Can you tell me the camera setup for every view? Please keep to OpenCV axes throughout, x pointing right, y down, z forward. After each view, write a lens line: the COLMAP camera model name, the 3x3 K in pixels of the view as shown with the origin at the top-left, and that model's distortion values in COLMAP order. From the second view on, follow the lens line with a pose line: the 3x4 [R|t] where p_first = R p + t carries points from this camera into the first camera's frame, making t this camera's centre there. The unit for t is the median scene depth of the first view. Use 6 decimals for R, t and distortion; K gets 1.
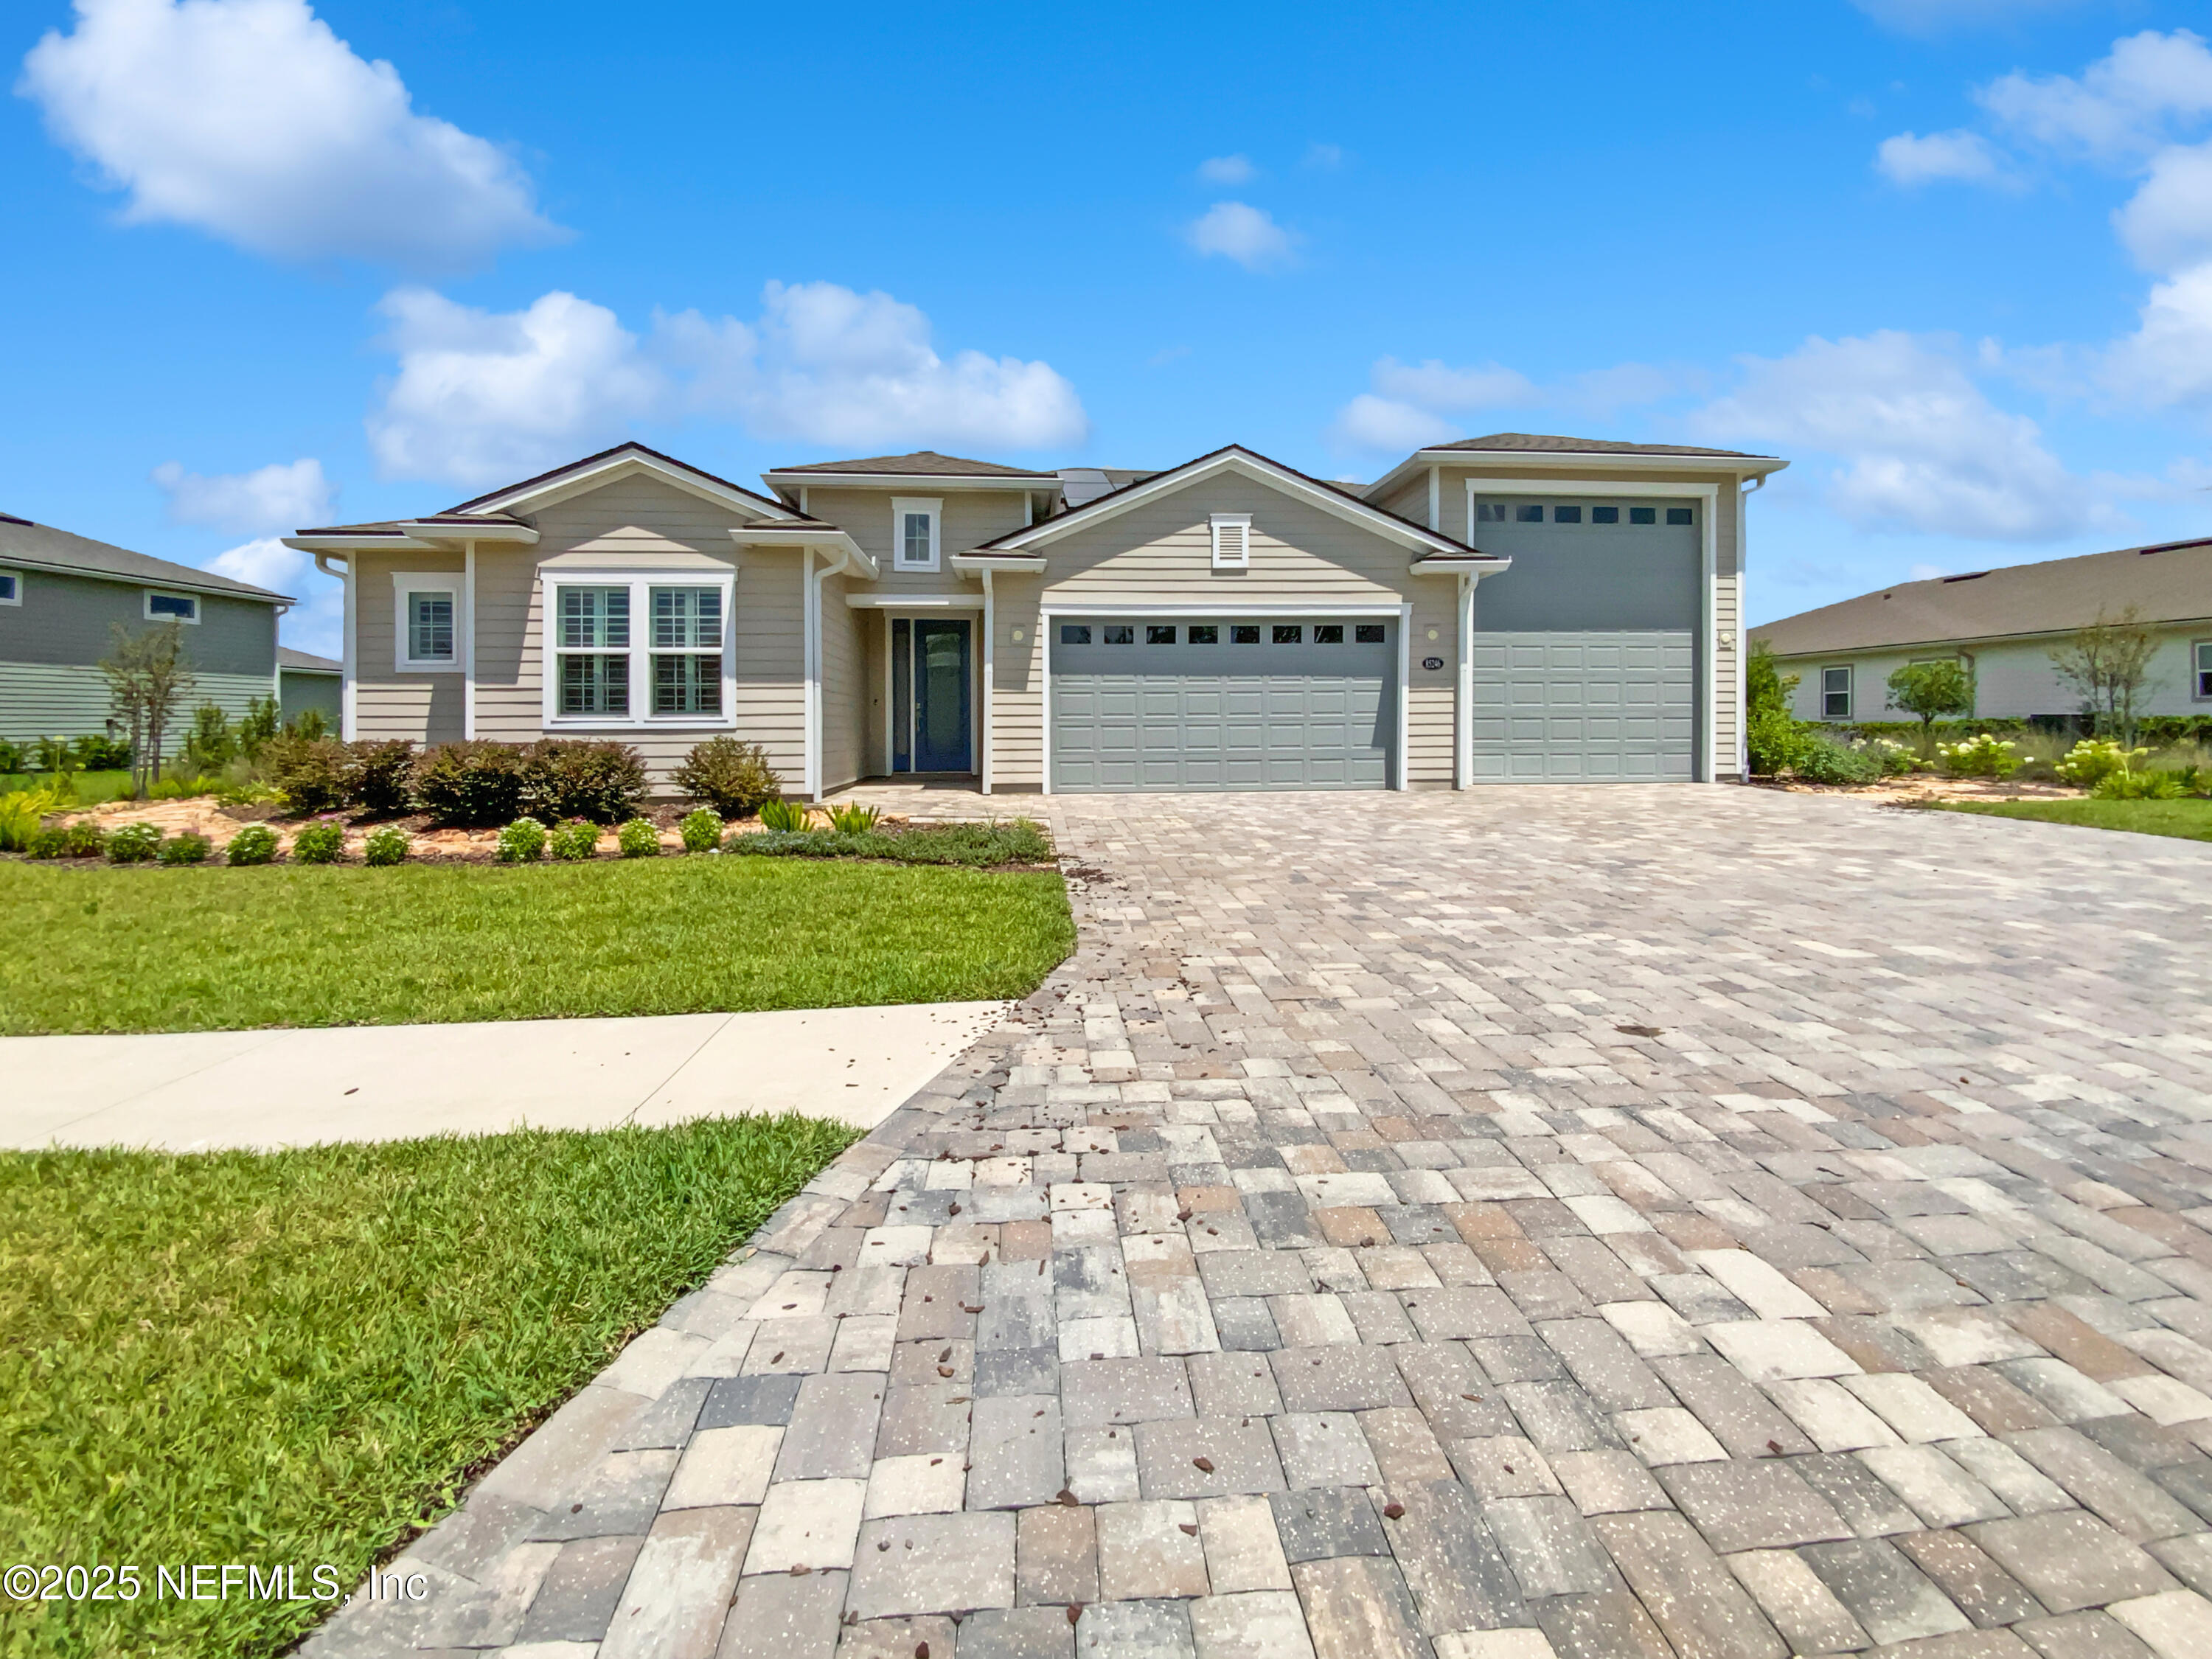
lens RADIAL K [[954.4, 0, 1105.3], [0, 954.4, 784.8], [0, 0, 1]] dist [0.010707, -0.009623]
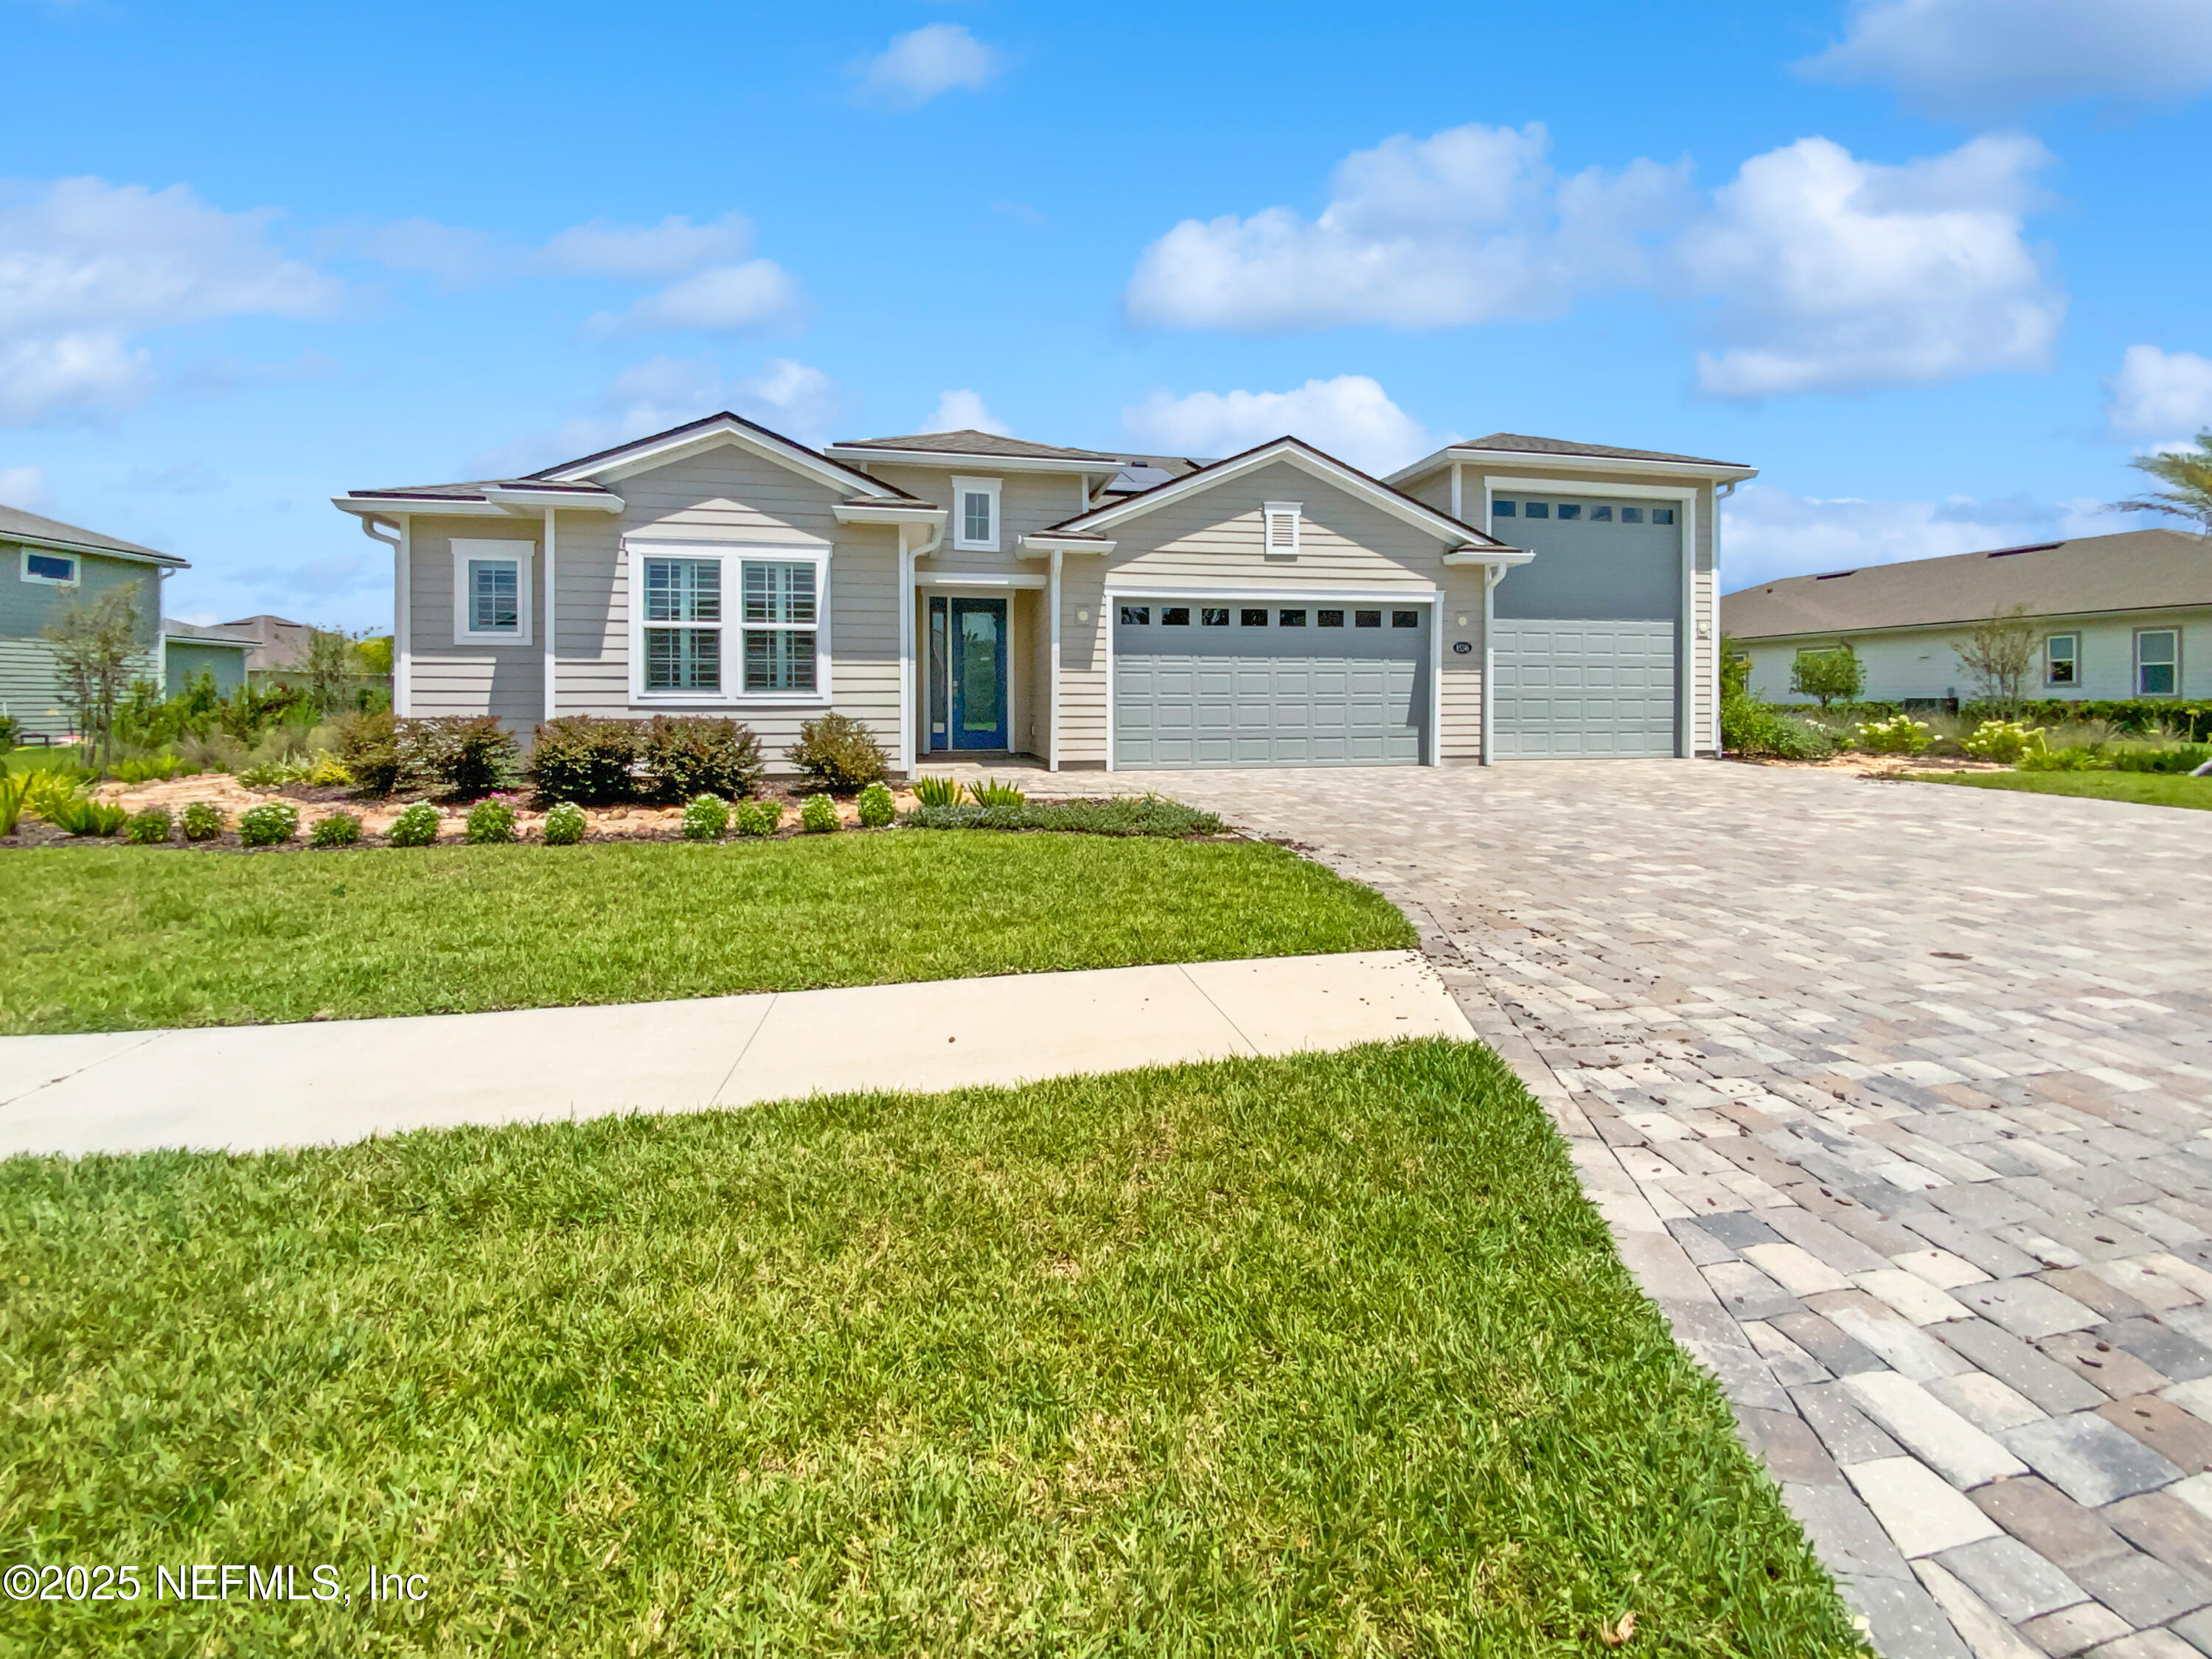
lens RADIAL K [[954.4, 0, 1105.3], [0, 954.4, 784.8], [0, 0, 1]] dist [0.010707, -0.009623]
pose [[0.992218, -0.005934, 0.124375, -0.197527], [0.003284, 0.999763, 0.021500, 0.002765], [-0.124473, -0.020924, 0.992002, -0.021796]]
